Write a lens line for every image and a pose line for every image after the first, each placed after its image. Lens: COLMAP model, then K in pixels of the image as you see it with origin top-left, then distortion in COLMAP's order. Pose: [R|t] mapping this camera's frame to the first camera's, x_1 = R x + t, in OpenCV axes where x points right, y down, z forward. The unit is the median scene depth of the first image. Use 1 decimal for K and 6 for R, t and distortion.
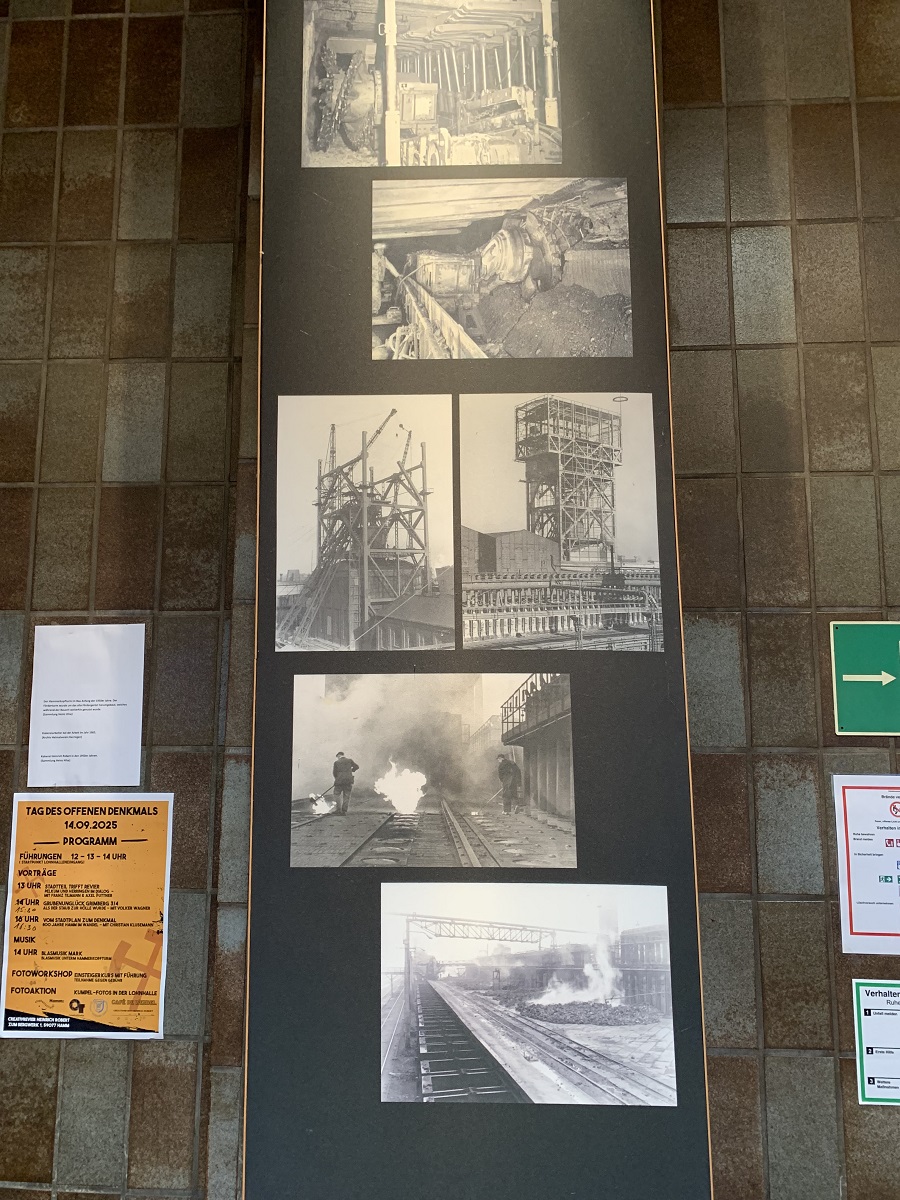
lens RADIAL K [[917.7, 0, 450.0], [0, 917.7, 601.1], [0, 0, 1]] dist [0.011162, 0.002476]
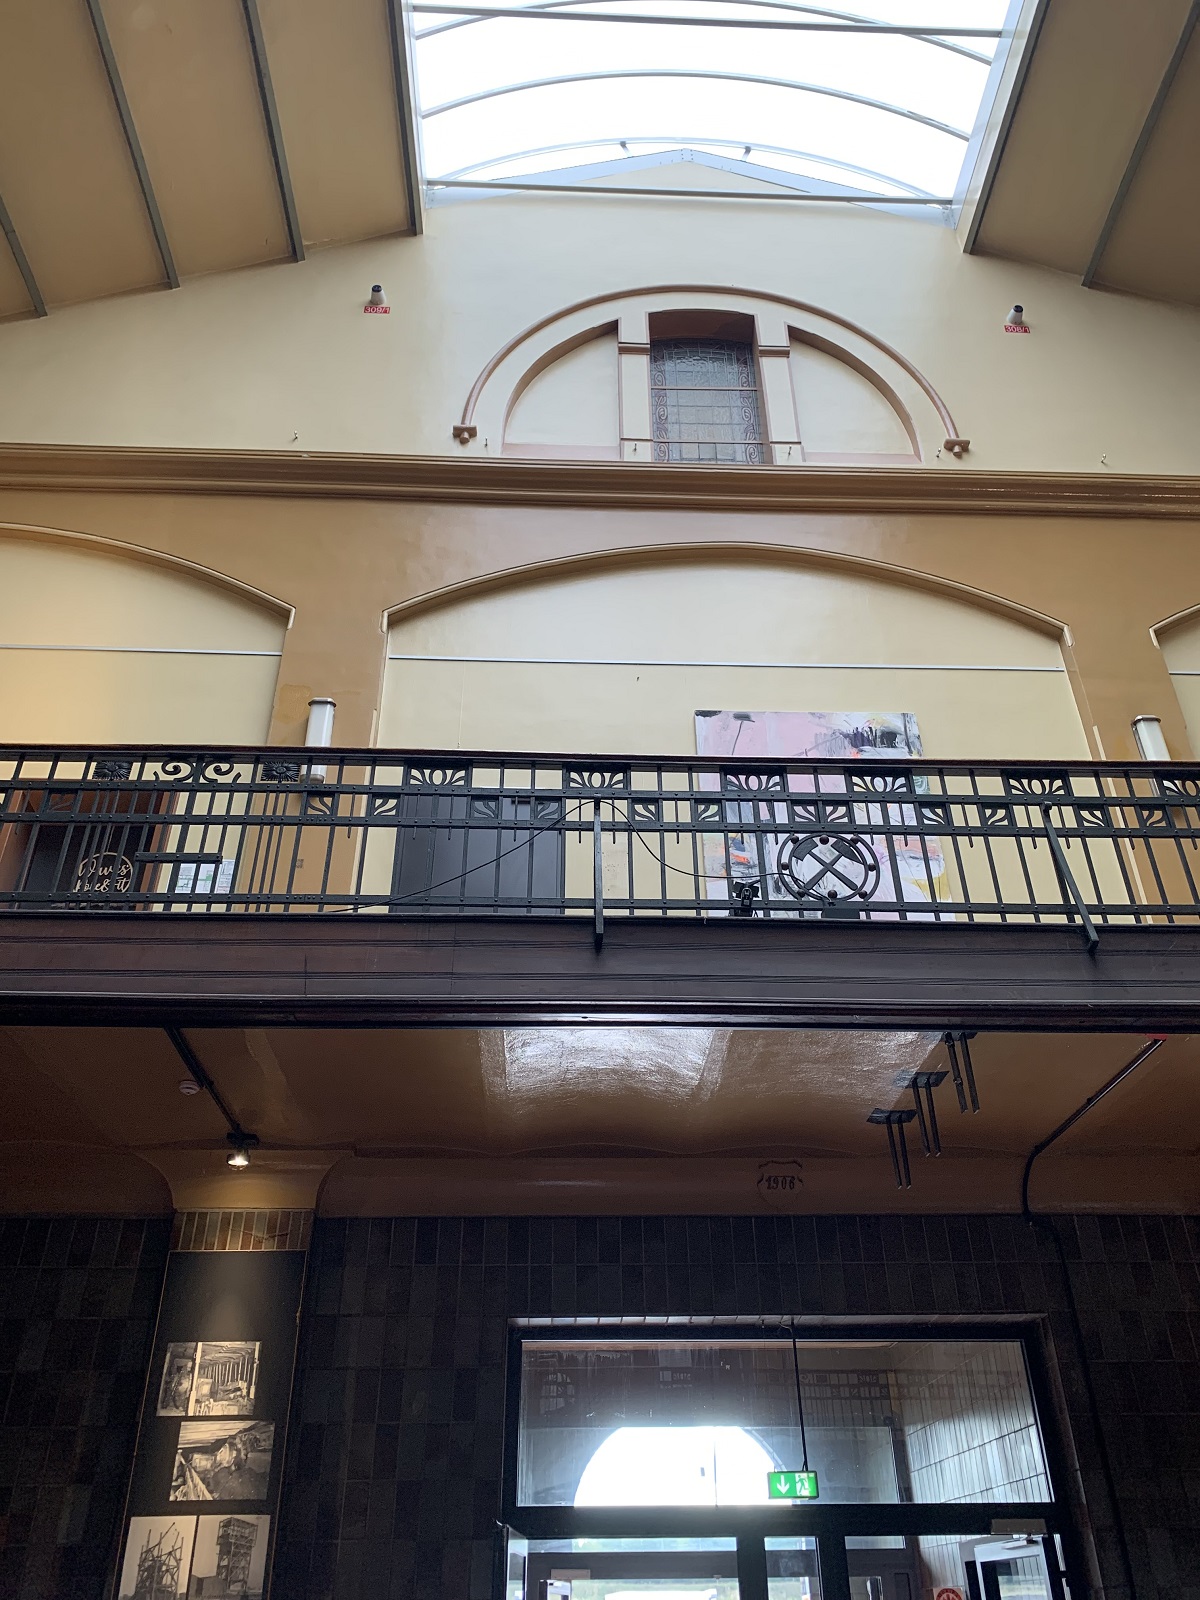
lens RADIAL K [[1223.6, 0, 603.4], [0, 1223.6, 793.7], [0, 0, 1]] dist [0.011162, 0.002476]
pose [[0.995016, 0.046096, 0.088426, 0.772467], [-0.003719, 0.903283, -0.429030, -0.590911], [-0.099650, 0.426562, 0.898952, -3.288259]]
